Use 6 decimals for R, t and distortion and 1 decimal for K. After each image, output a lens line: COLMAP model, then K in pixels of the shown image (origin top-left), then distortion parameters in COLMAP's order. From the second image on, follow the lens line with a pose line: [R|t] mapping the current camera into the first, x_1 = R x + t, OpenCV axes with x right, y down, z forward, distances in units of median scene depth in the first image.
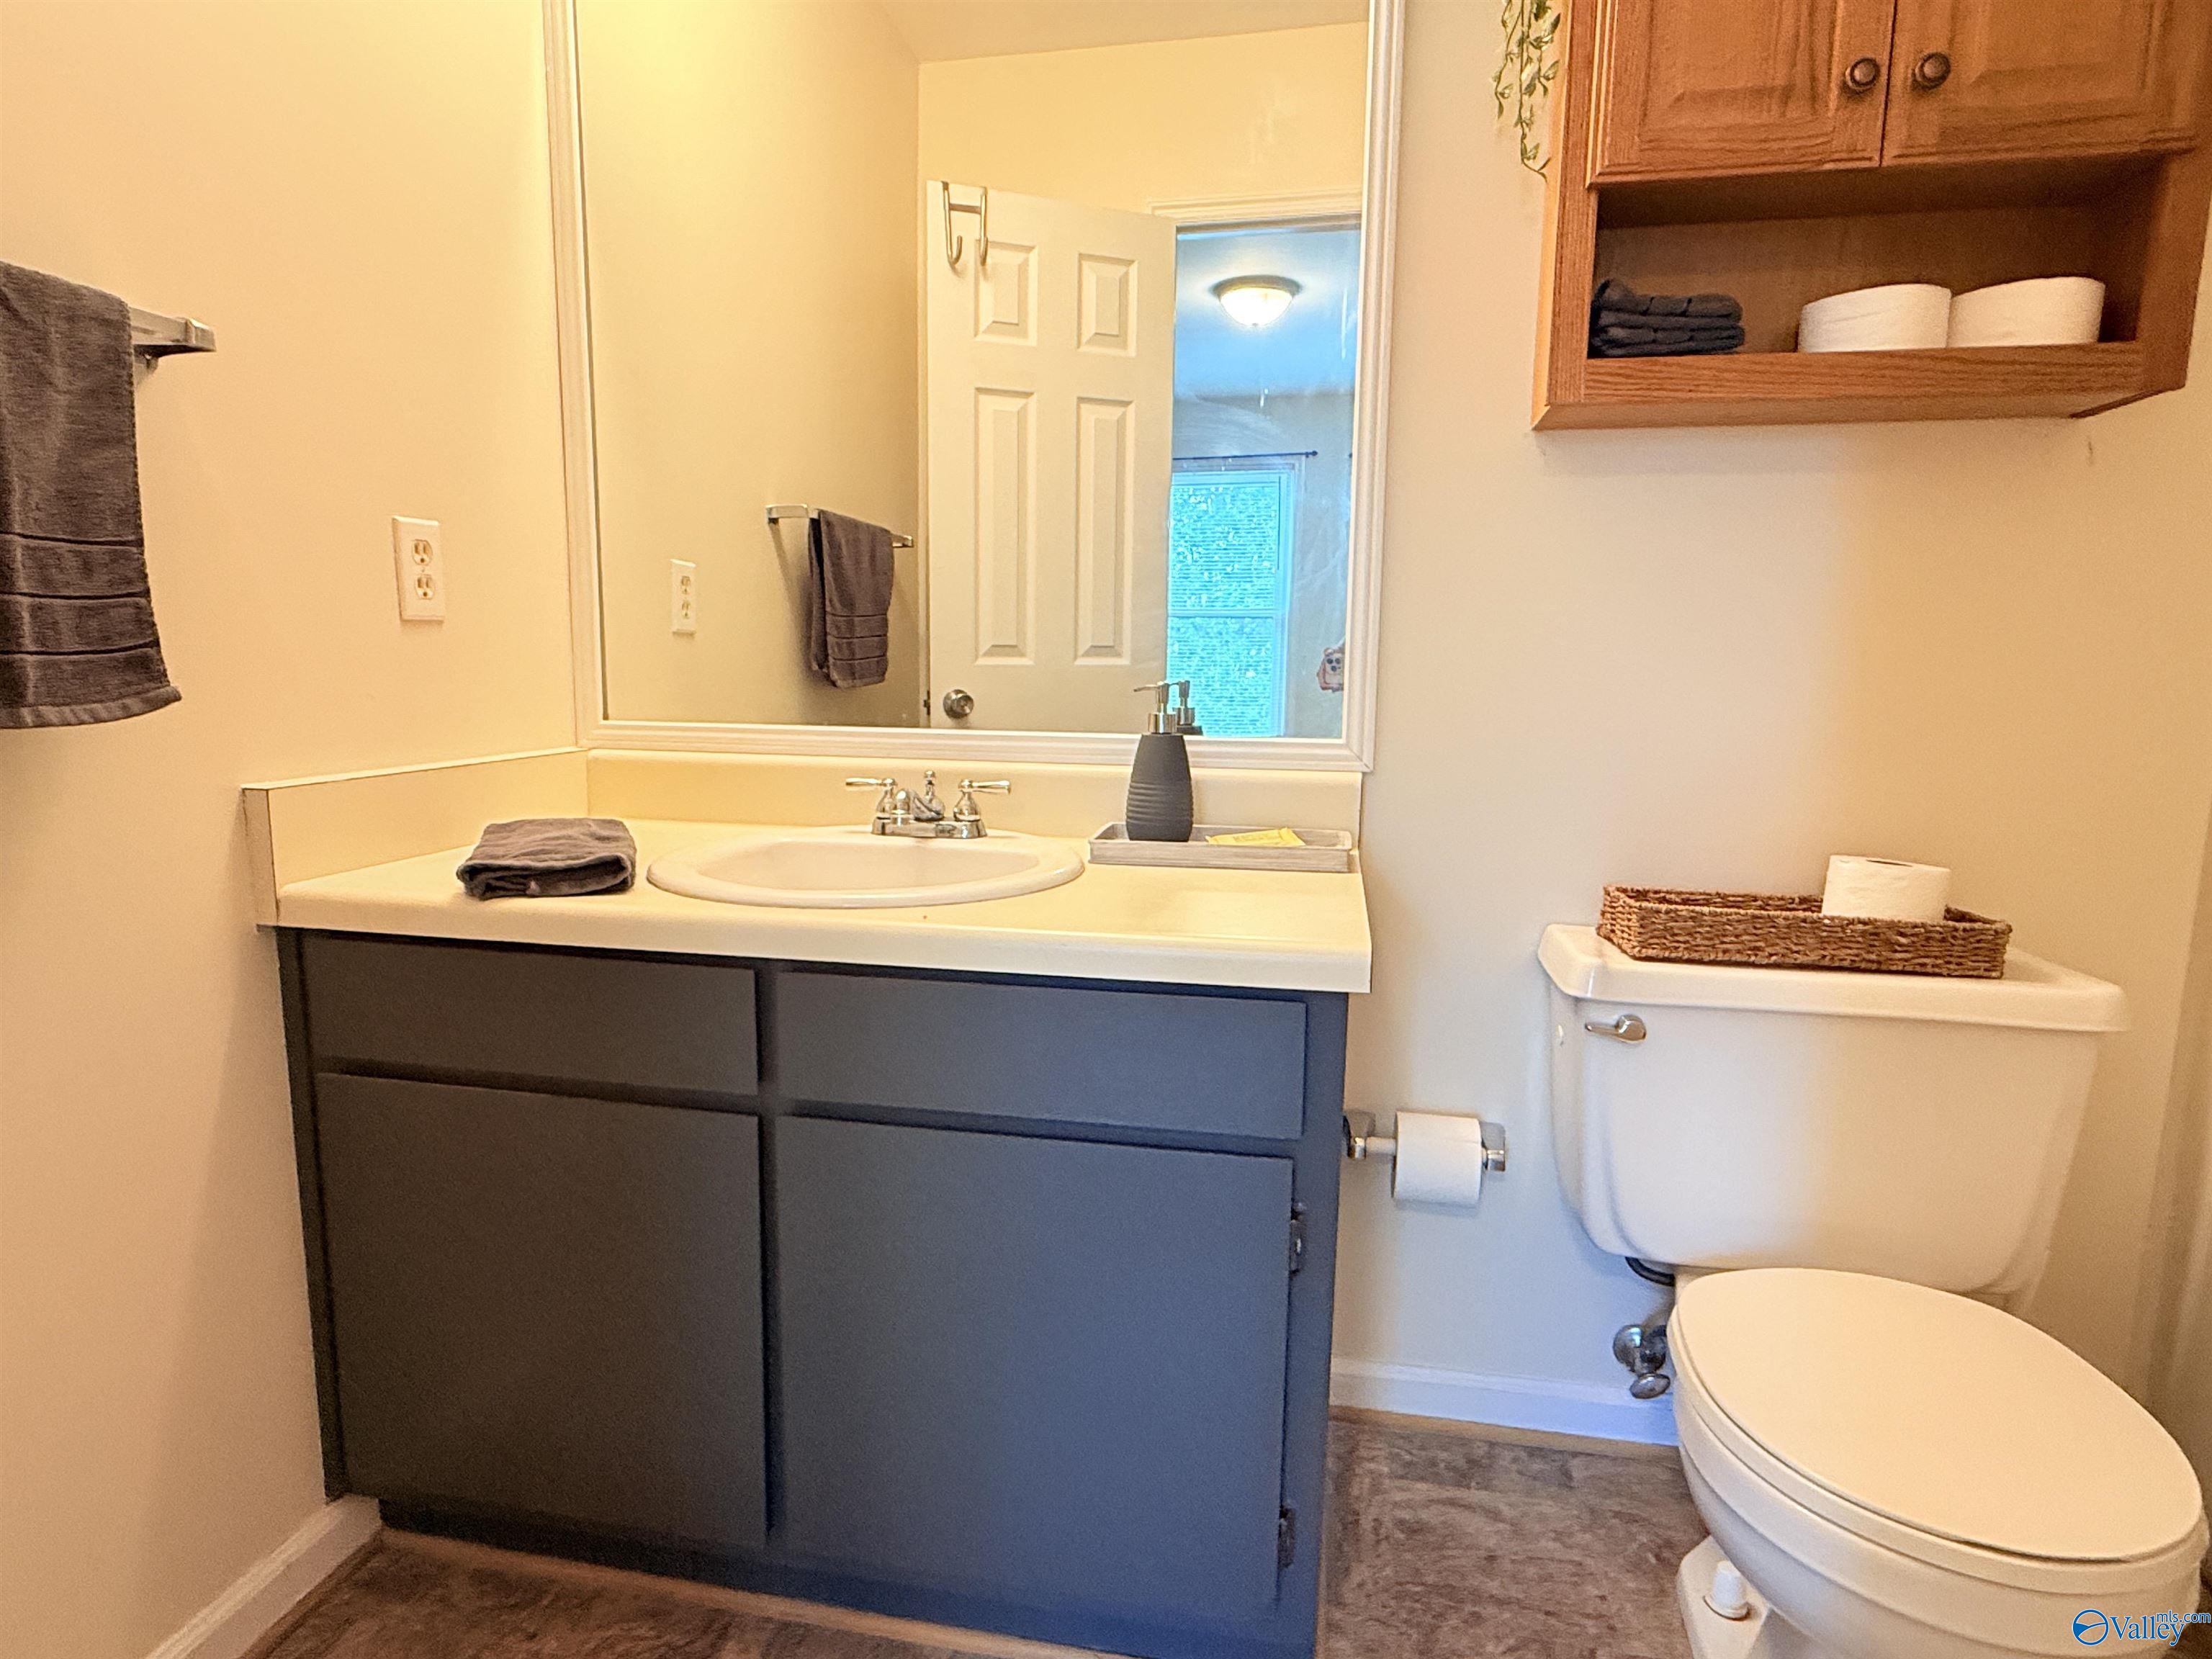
lens RADIAL K [[1198.4, 0, 1106.0], [0, 1198.4, 829.5], [0, 0, 1]] dist [0.001488, 0.000855]
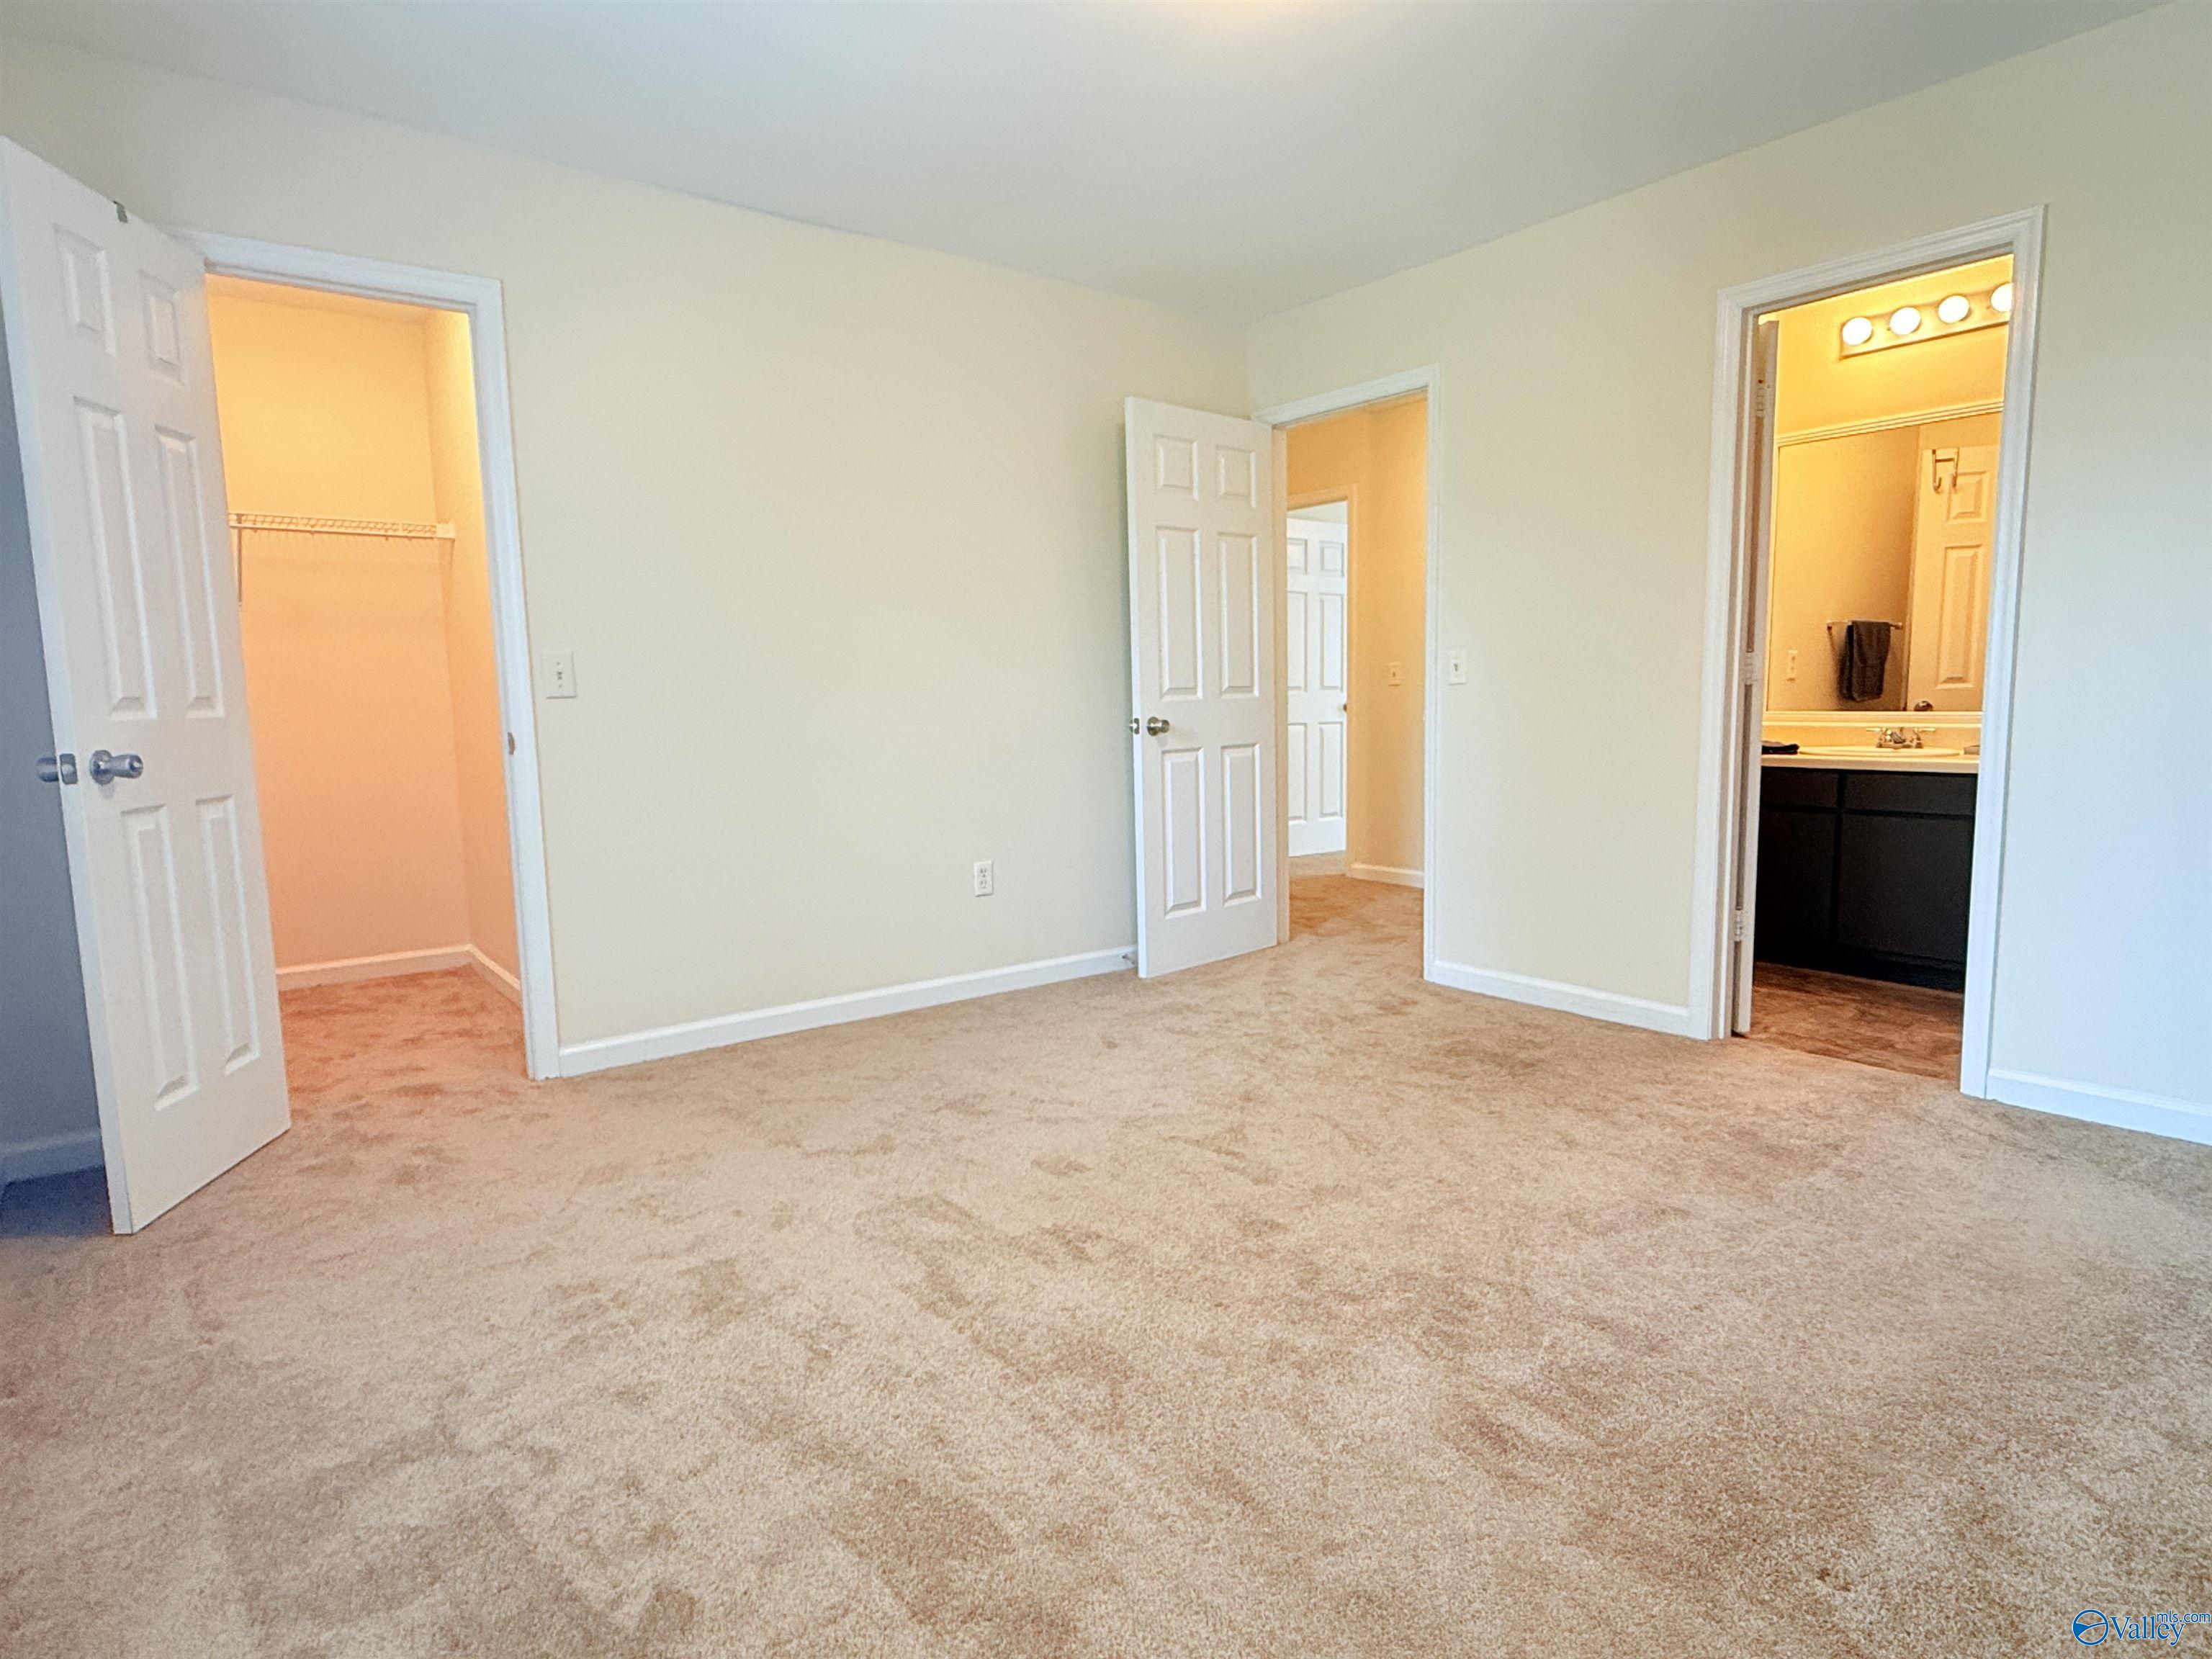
lens RADIAL K [[1198.4, 0, 1106.0], [0, 1198.4, 829.5], [0, 0, 1]] dist [0.001488, 0.000855]
pose [[0.736559, 0.050829, -0.674461, 0.240172], [-0.068590, 0.997645, 0.000280, 0.197361], [0.672886, 0.046055, 0.738311, -1.435477]]
